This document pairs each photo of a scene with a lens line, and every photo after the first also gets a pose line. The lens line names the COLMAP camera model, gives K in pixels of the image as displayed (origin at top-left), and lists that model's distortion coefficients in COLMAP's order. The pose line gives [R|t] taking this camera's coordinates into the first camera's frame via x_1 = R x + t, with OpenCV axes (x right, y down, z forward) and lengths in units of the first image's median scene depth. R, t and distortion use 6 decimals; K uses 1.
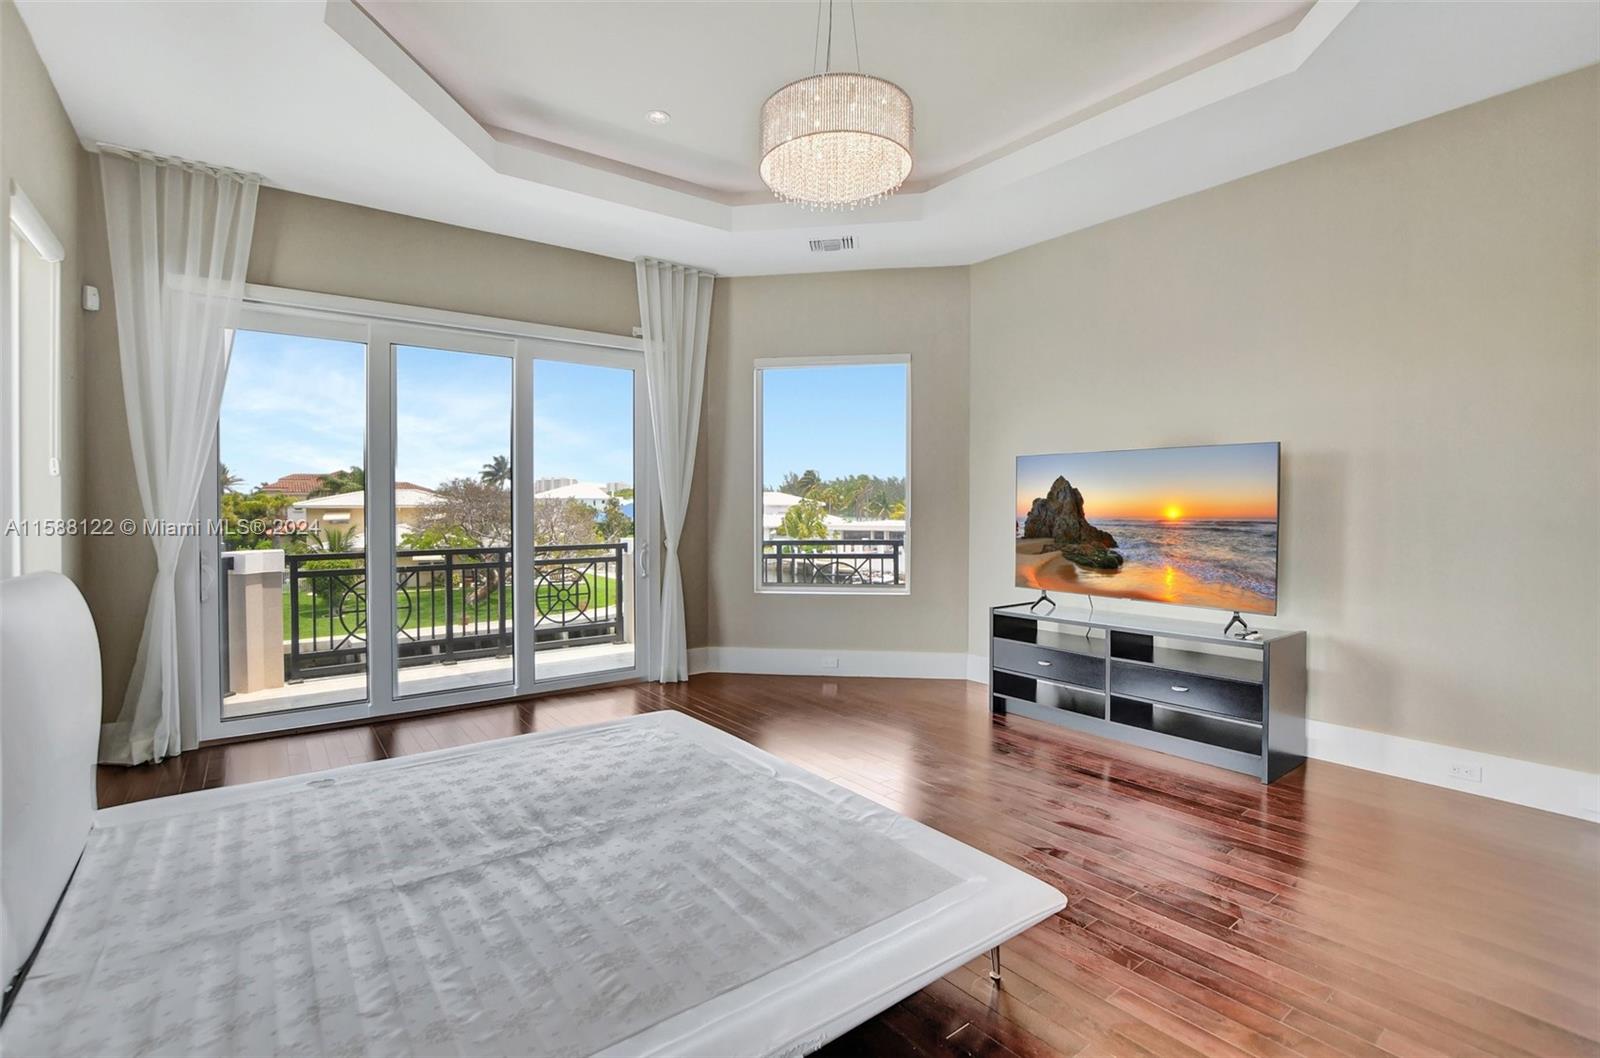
lens RADIAL K [[697.4, 0, 783.9], [0, 697.4, 525.1], [0, 0, 1]] dist [-0.033164, 0.004856]
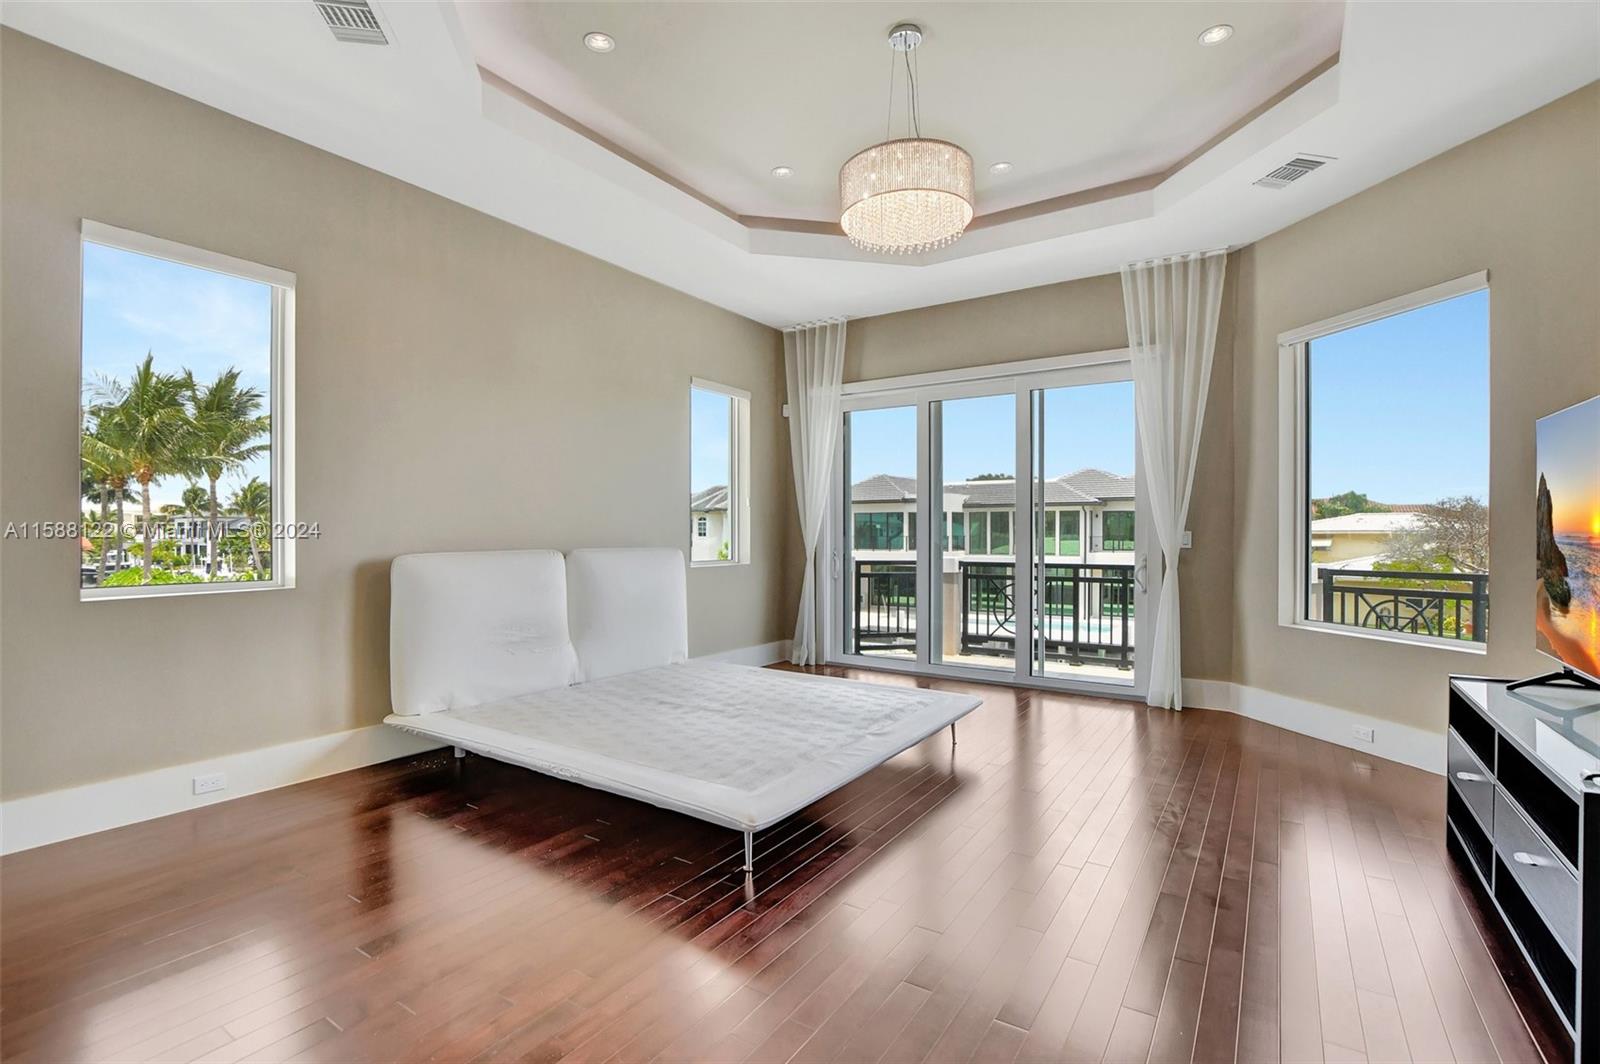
lens RADIAL K [[720.7, 0, 800.0], [0, 720.7, 532.0], [0, 0, 1]] dist [-0.036519, 0.007070]
pose [[0.380334, -0.003252, -0.924844, 0.530826], [-0.019946, 0.999732, -0.011718, 0.012116], [0.924634, 0.022903, 0.380167, 0.186969]]
